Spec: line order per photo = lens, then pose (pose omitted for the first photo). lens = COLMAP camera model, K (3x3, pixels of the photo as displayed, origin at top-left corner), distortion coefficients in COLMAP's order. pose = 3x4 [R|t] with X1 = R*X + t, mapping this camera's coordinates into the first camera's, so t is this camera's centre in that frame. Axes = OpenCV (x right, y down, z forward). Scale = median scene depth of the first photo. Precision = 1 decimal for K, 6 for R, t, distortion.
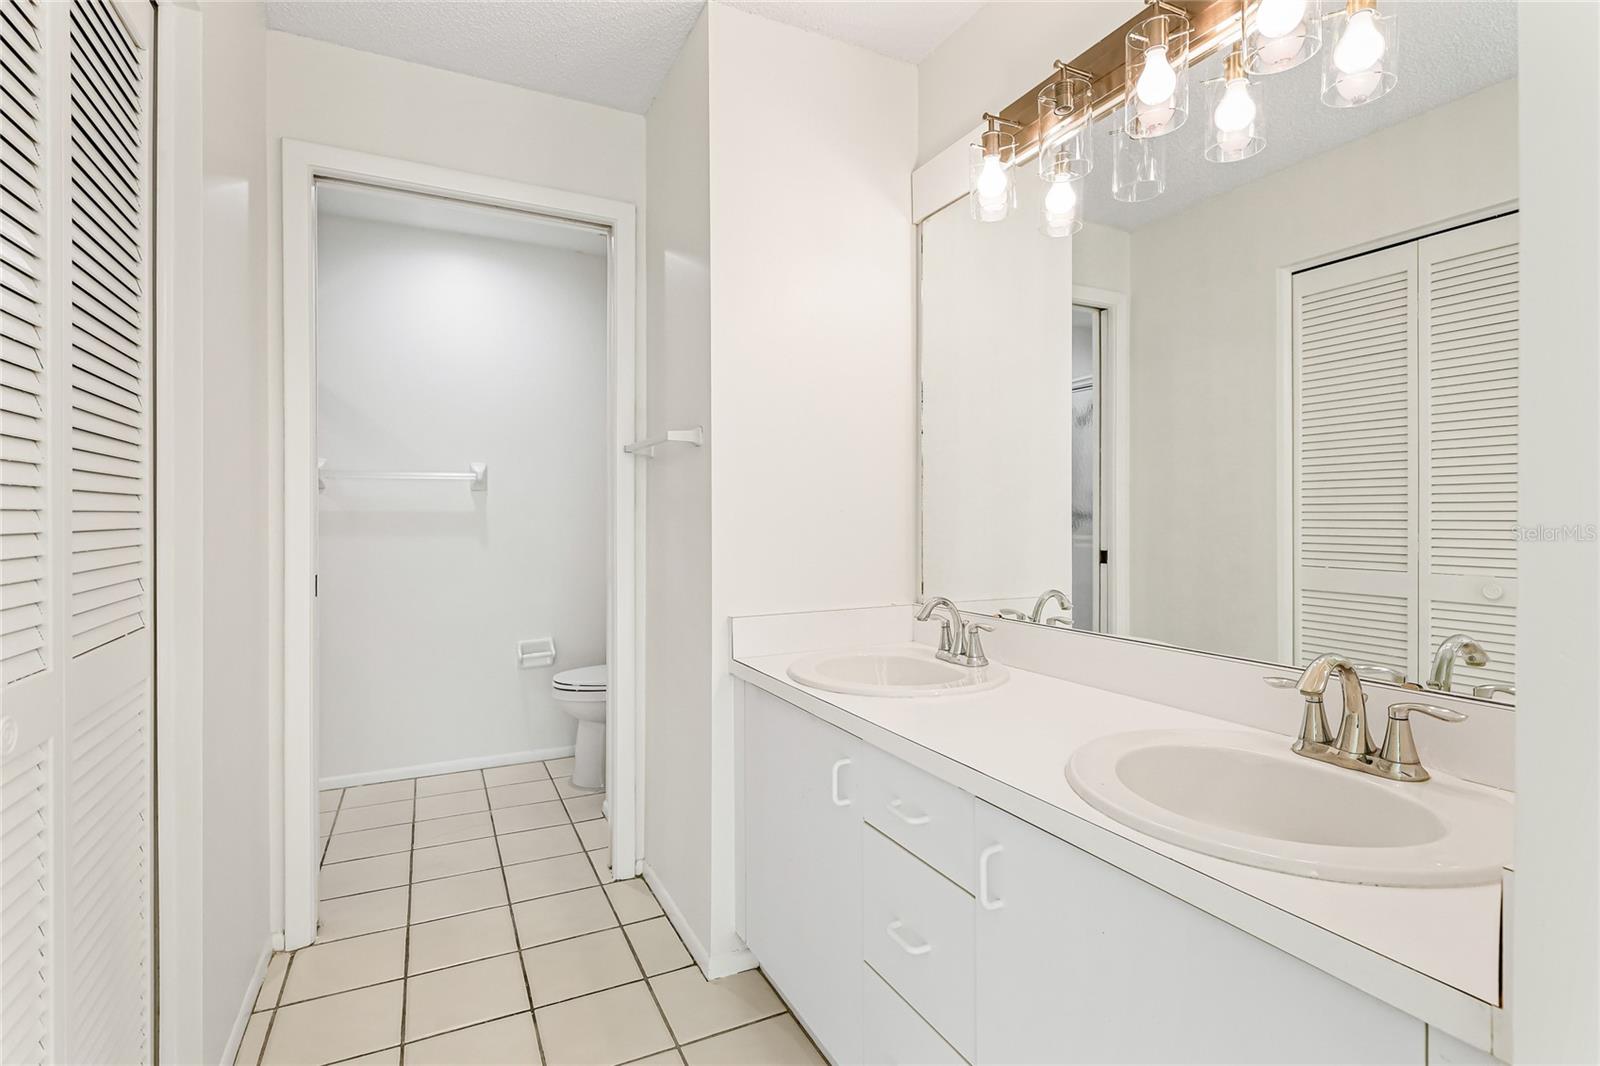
lens RADIAL K [[766.3, 0, 798.7], [0, 766.3, 522.5], [0, 0, 1]] dist [0.002523, 0.000880]
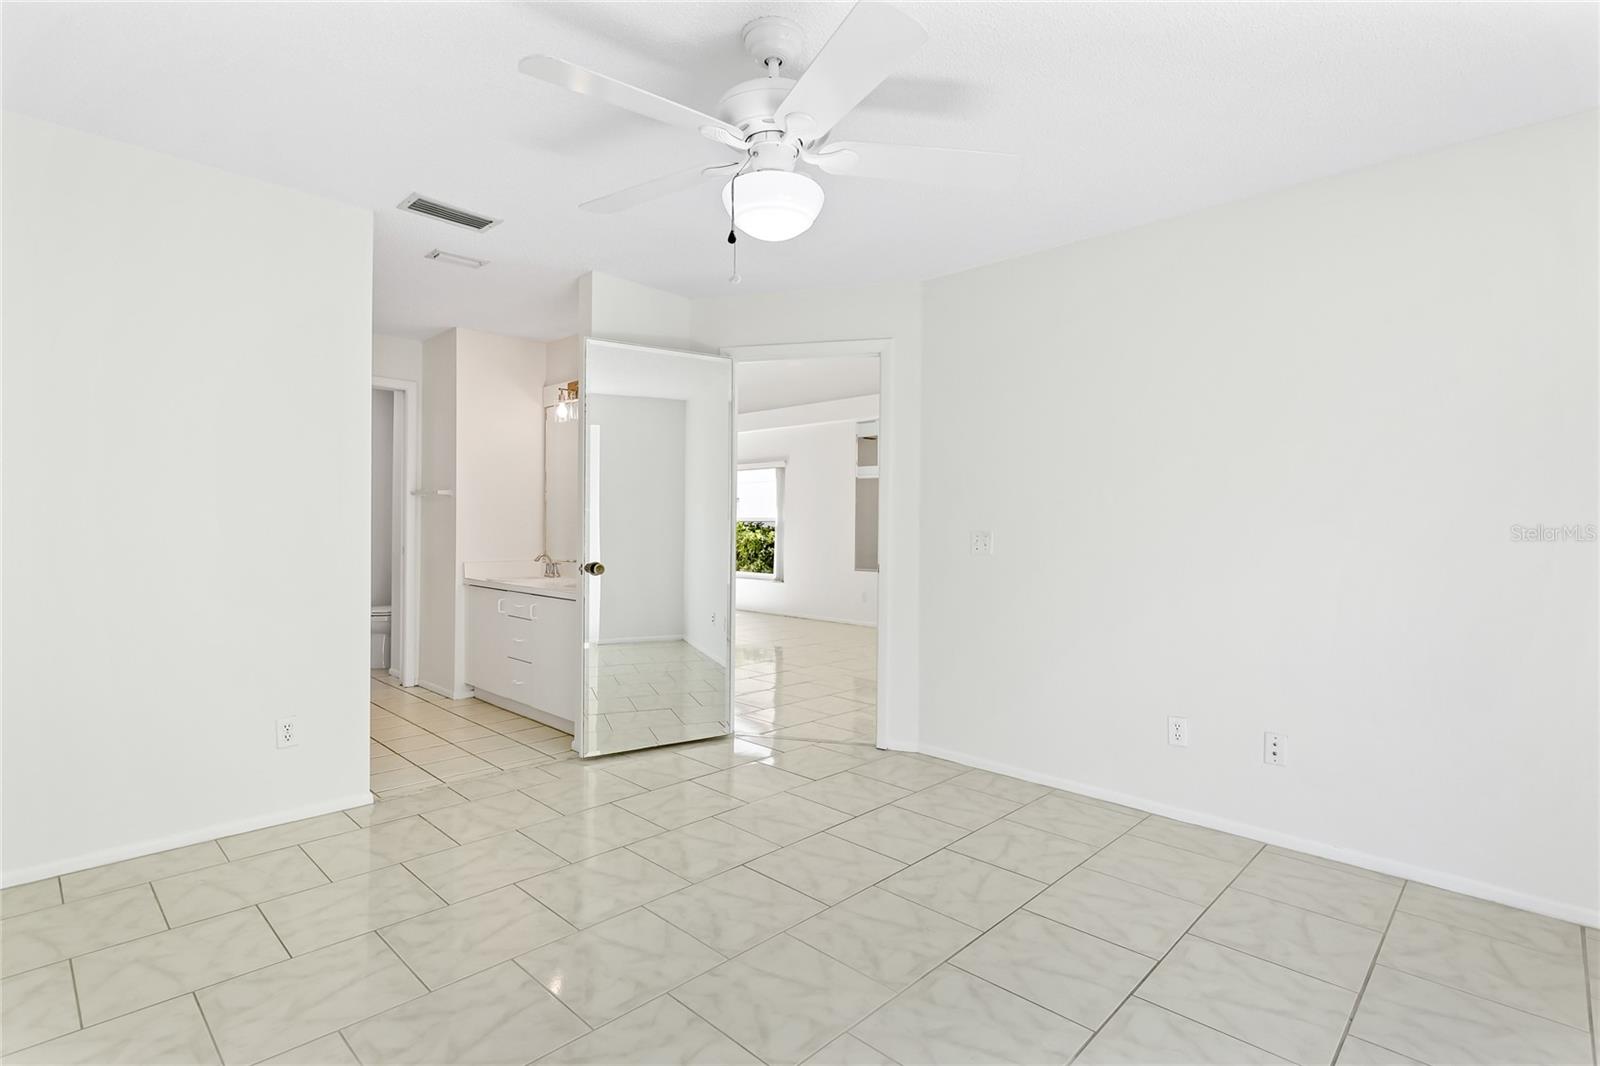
lens RADIAL K [[766.3, 0, 801.3], [0, 766.3, 525.0], [0, 0, 1]] dist [0.002523, 0.000880]
pose [[0.946826, 0.007130, 0.321668, 0.160981], [-0.005137, 0.999962, -0.007045, 0.008729], [-0.321706, 0.005018, 0.946826, -1.867716]]
